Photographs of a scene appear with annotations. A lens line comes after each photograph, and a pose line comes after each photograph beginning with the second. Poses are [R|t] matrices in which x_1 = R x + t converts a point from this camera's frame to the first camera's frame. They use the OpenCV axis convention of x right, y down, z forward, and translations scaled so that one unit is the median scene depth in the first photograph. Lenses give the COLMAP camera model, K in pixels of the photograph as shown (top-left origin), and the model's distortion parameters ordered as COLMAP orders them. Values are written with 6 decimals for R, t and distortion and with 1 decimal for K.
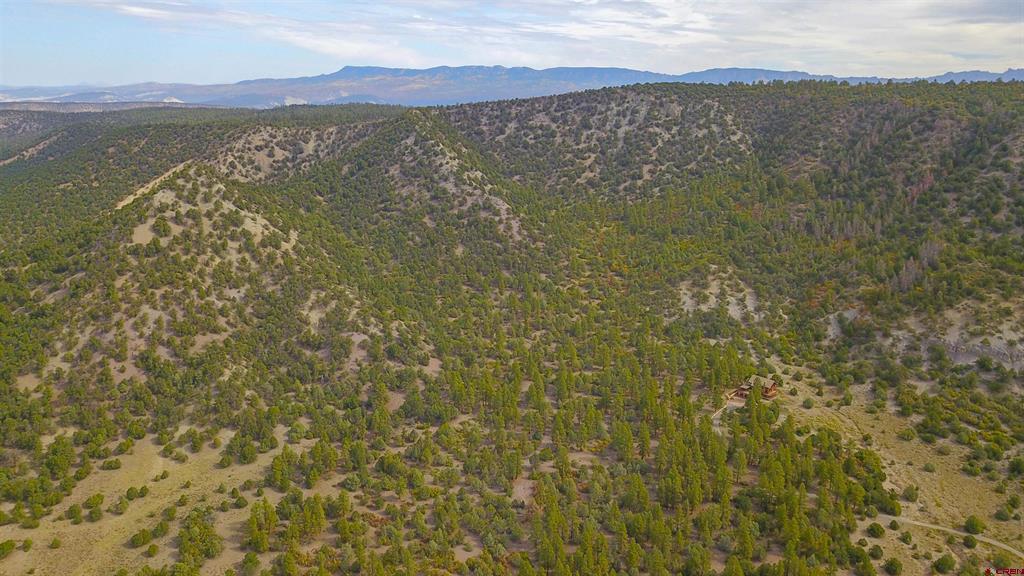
lens RADIAL K [[758.4, 0, 512.0], [0, 758.4, 288.0], [0, 0, 1]] dist [0.026897, -0.038210]
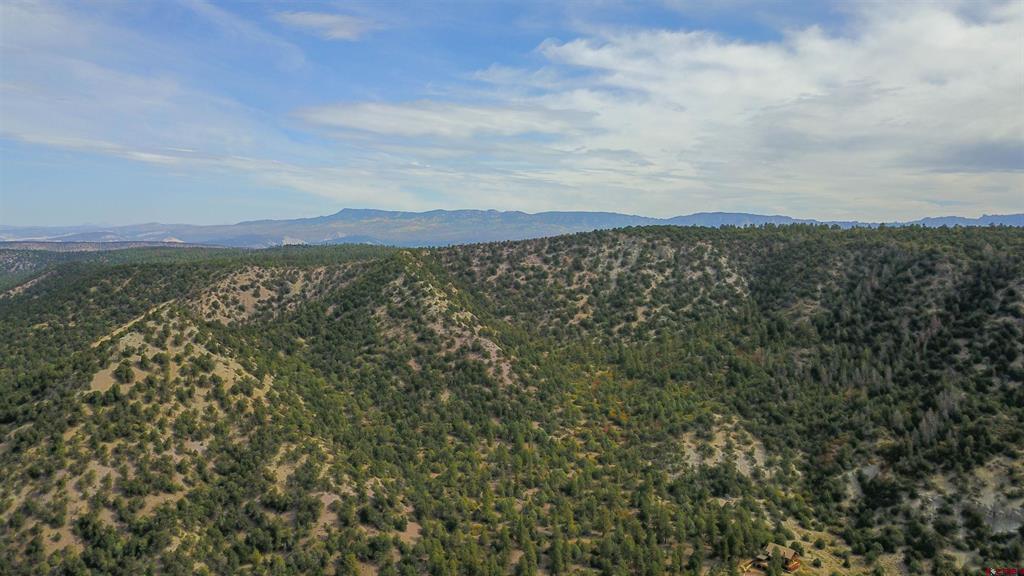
lens RADIAL K [[758.4, 0, 512.0], [0, 758.4, 288.0], [0, 0, 1]] dist [0.026897, -0.038210]
pose [[0.999942, 0.004369, 0.009881, 0.003063], [-0.002517, 0.983628, -0.180192, -0.013881], [-0.010506, 0.180156, 0.983582, 0.055572]]
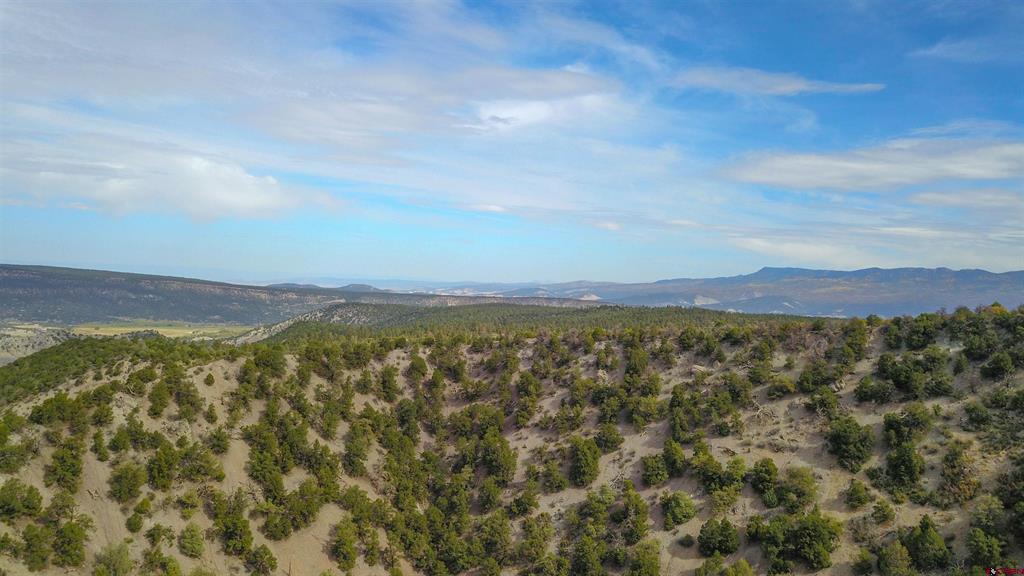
lens RADIAL K [[758.4, 0, 512.0], [0, 758.4, 288.0], [0, 0, 1]] dist [0.026897, -0.038210]
pose [[0.861500, 0.019465, -0.507384, 0.130759], [-0.147882, 0.965564, -0.214050, -0.336000], [0.485746, 0.259437, 0.834712, 1.283902]]
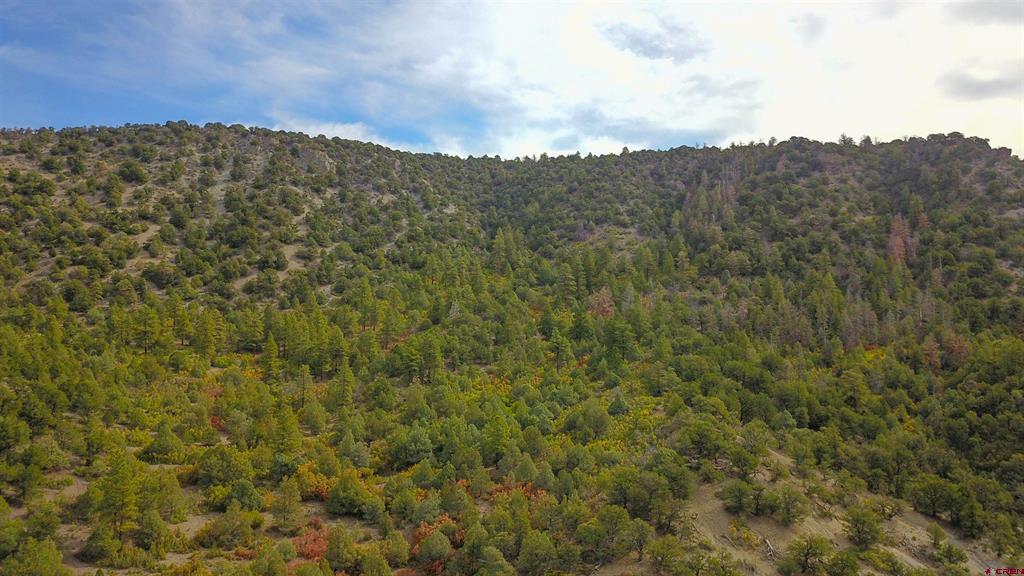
lens RADIAL K [[758.4, 0, 512.0], [0, 758.4, 288.0], [0, 0, 1]] dist [0.026897, -0.038210]
pose [[0.838522, 0.005579, 0.544839, 0.065664], [0.143712, 0.962275, -0.231030, -0.023776], [-0.525574, 0.272023, 0.806087, 0.853057]]
